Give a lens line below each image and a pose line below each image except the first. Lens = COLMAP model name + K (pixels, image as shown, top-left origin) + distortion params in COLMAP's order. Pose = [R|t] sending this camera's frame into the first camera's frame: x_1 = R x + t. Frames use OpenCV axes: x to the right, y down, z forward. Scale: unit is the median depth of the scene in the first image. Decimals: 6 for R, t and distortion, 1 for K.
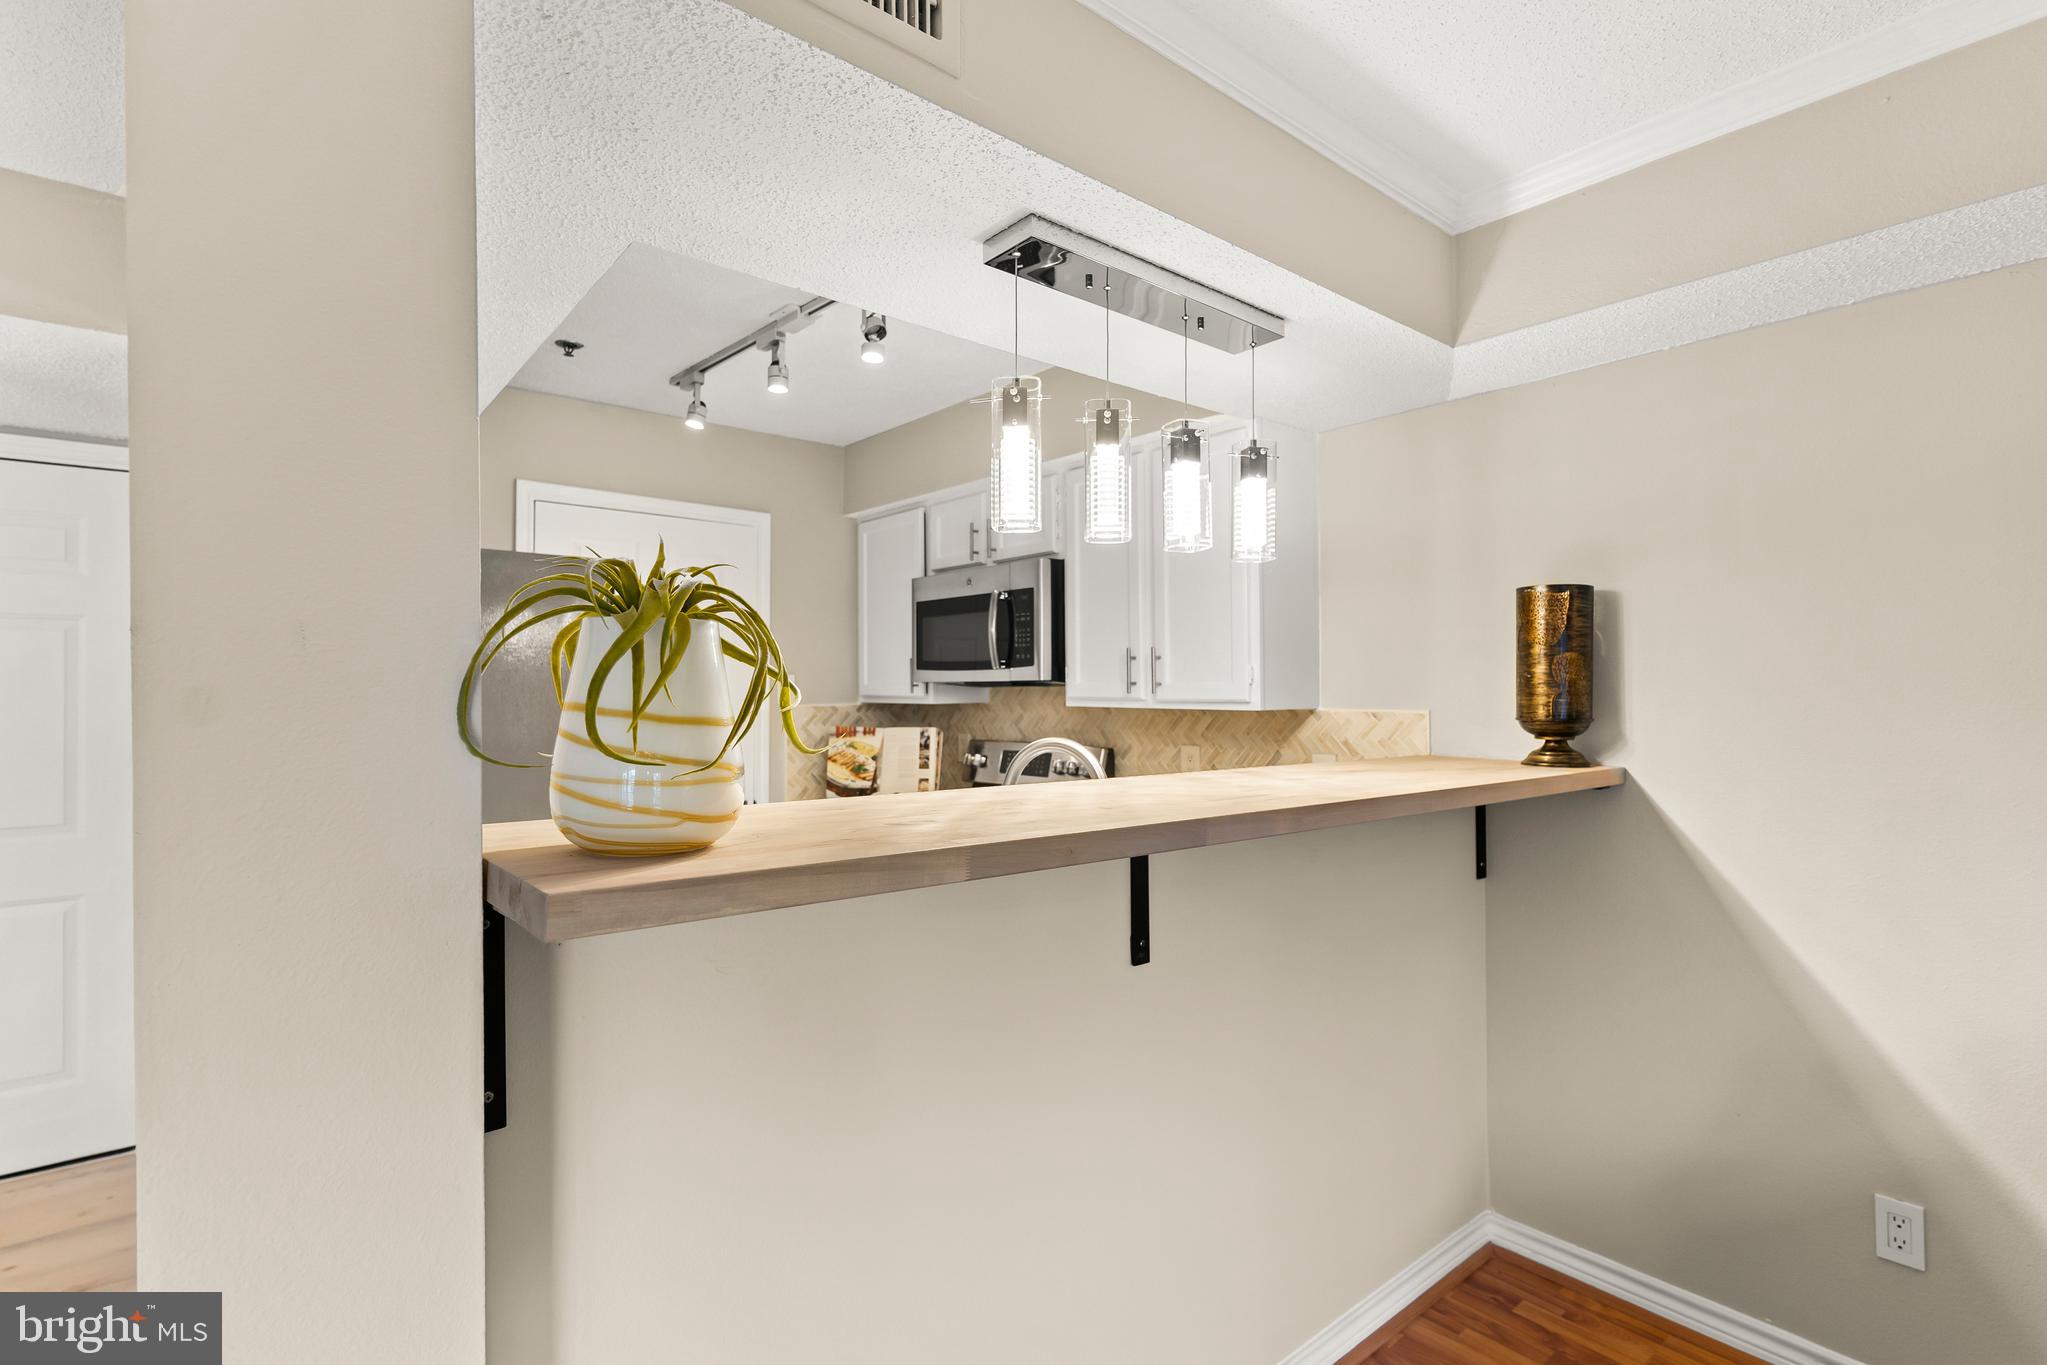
lens RADIAL K [[976.7, 0, 1018.4], [0, 976.7, 687.5], [0, 0, 1]] dist [0.003489, -0.000117]
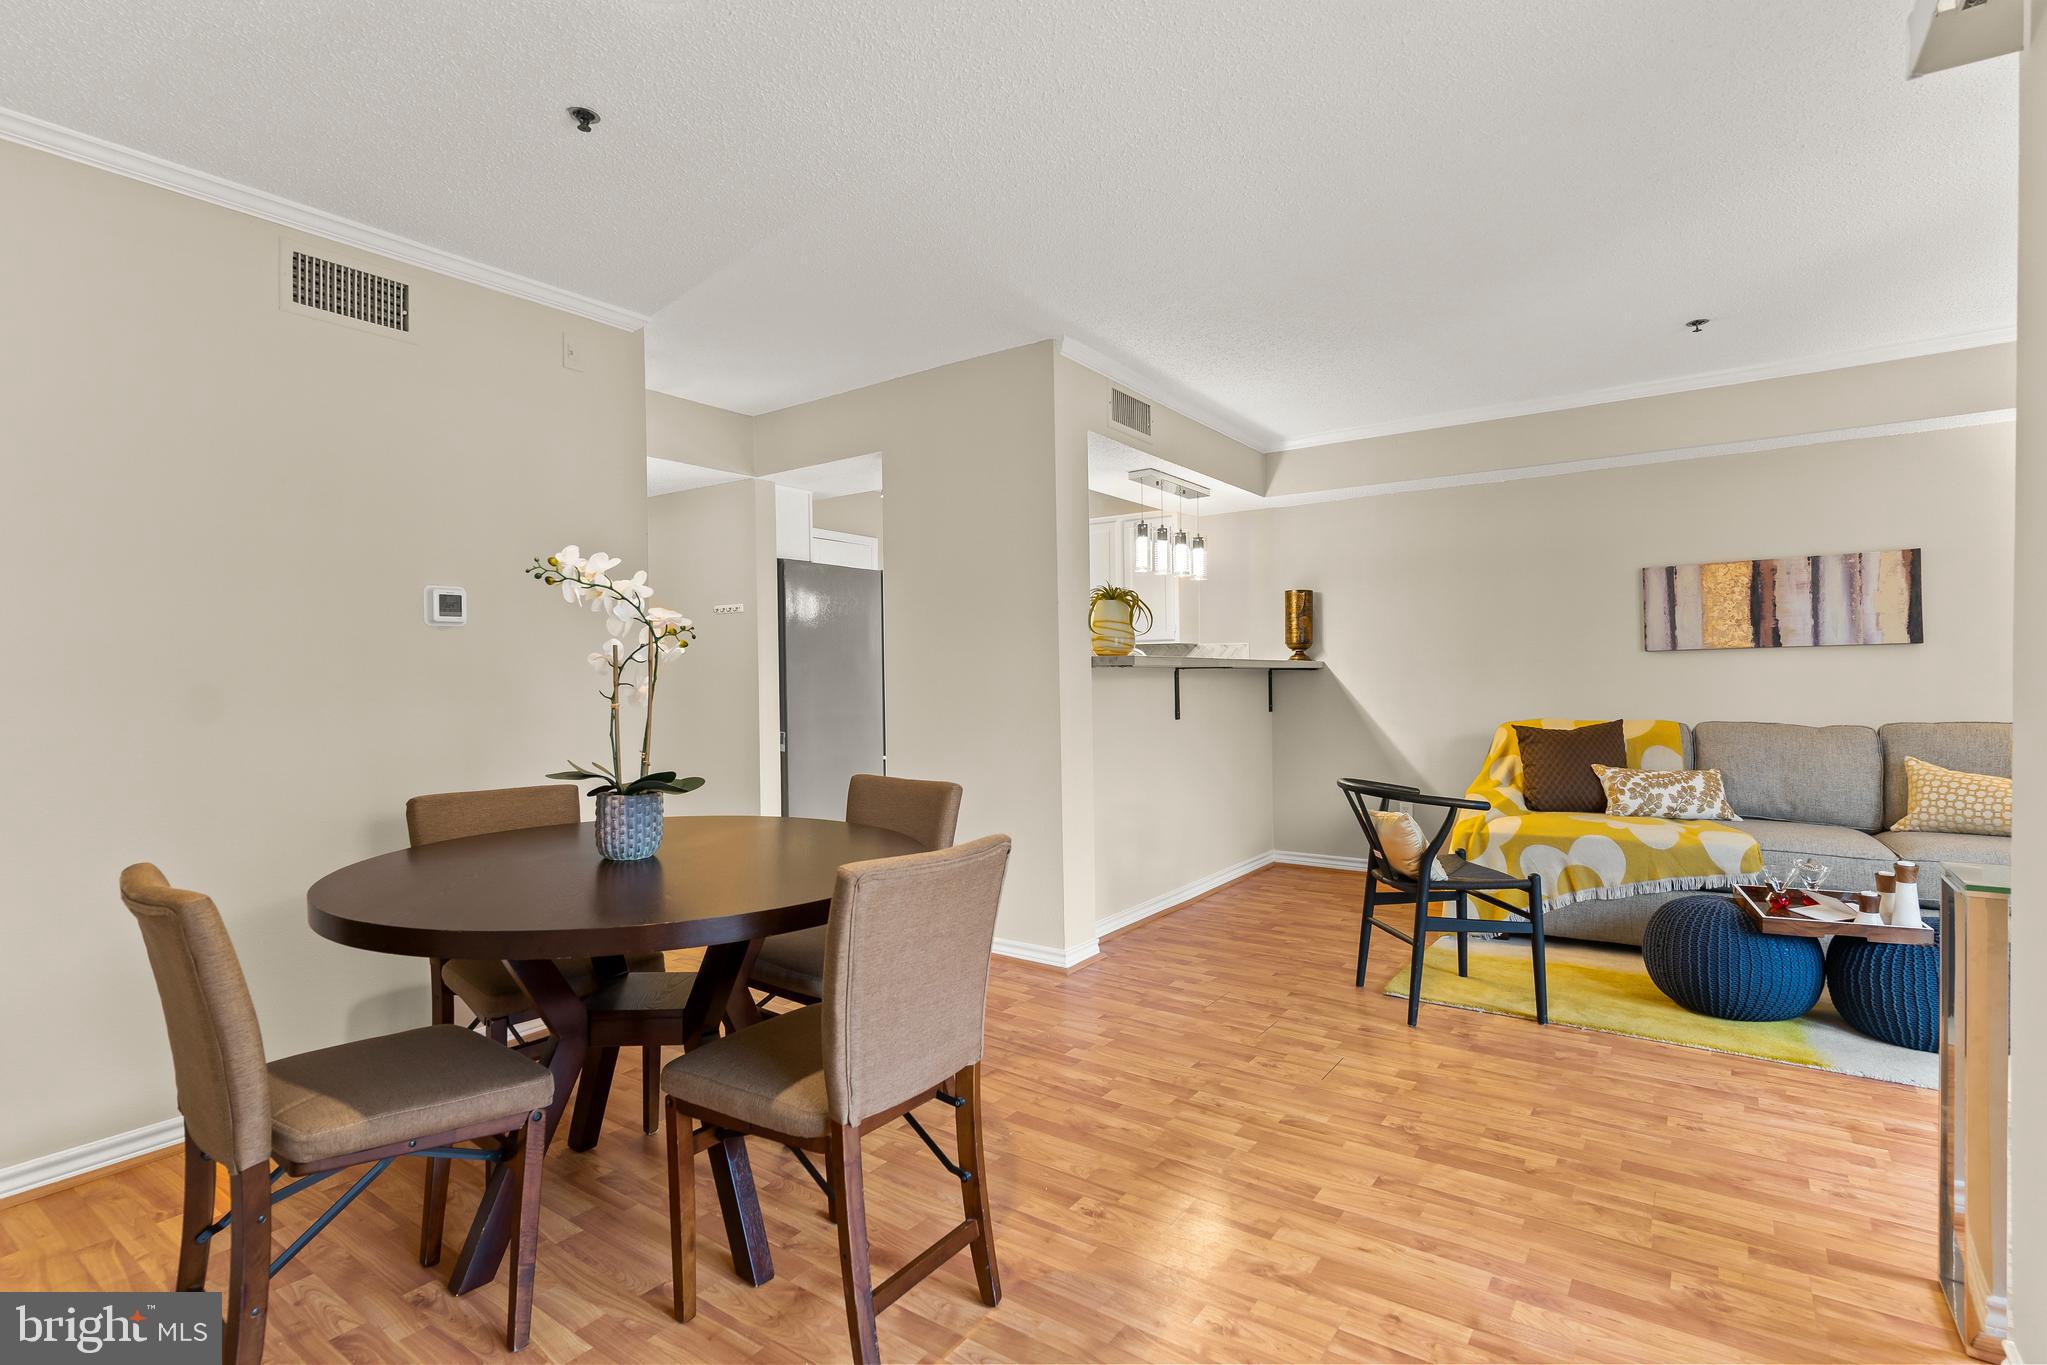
lens RADIAL K [[991.4, 0, 1016.5], [0, 991.4, 681.5], [0, 0, 1]] dist [-0.000123, -0.000641]
pose [[0.969681, -0.006473, 0.244289, -0.791046], [0.005085, 0.999967, 0.006310, 0.112752], [-0.244322, -0.004877, 0.969682, -1.314962]]
